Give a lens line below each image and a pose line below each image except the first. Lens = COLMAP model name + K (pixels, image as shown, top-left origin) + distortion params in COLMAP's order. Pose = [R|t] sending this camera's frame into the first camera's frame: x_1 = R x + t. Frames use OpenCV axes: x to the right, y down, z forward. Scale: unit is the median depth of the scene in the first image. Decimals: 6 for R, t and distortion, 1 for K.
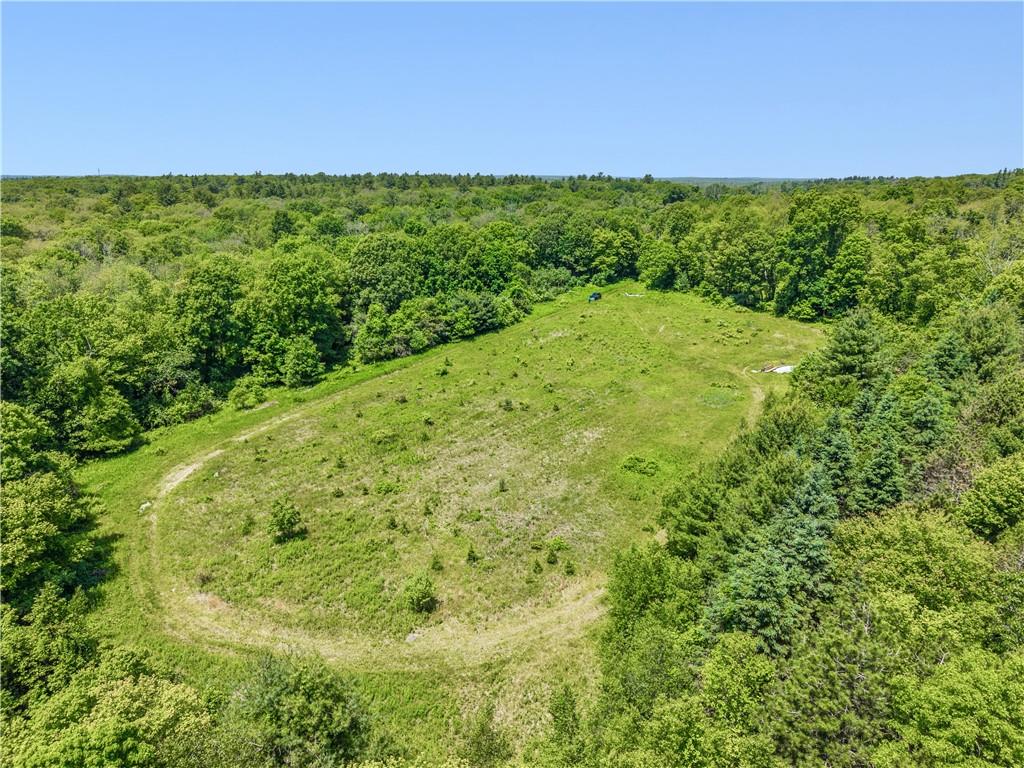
lens RADIAL K [[682.2, 0, 512.0], [0, 682.2, 384.0], [0, 0, 1]] dist [0.060234, -0.108938]
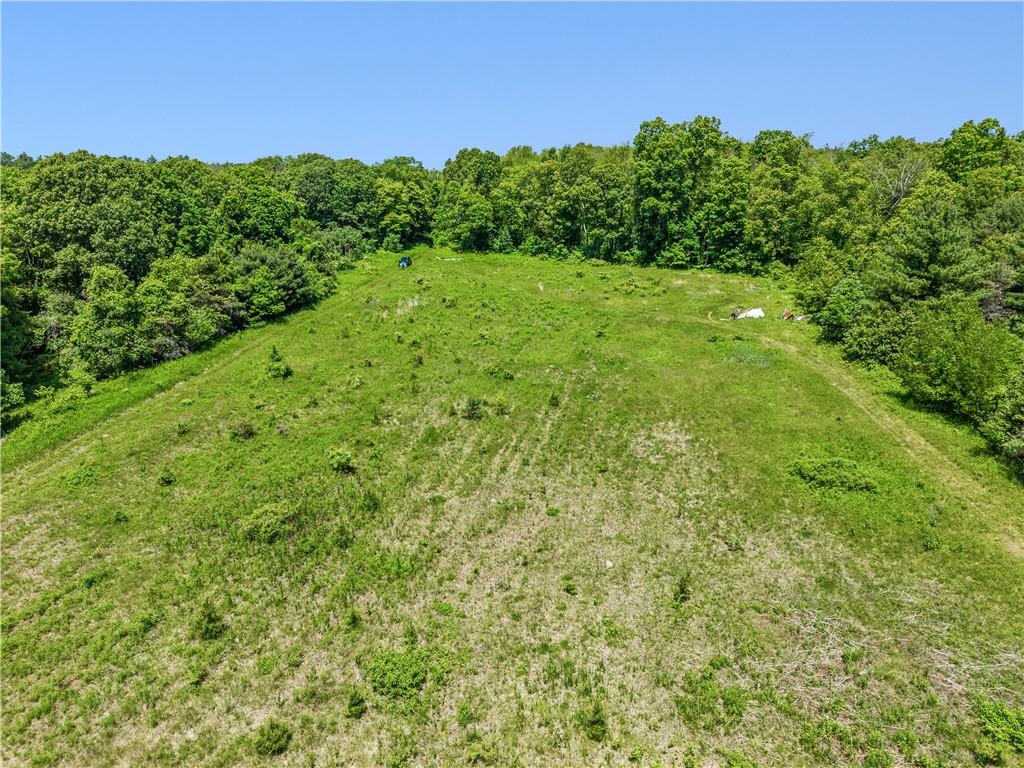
lens RADIAL K [[682.2, 0, 512.0], [0, 682.2, 384.0], [0, 0, 1]] dist [0.060234, -0.108938]
pose [[0.892638, -0.127901, 0.432248, -0.146098], [0.129935, 0.991208, 0.024964, 0.001815], [-0.431640, 0.033880, 0.901409, 0.355948]]
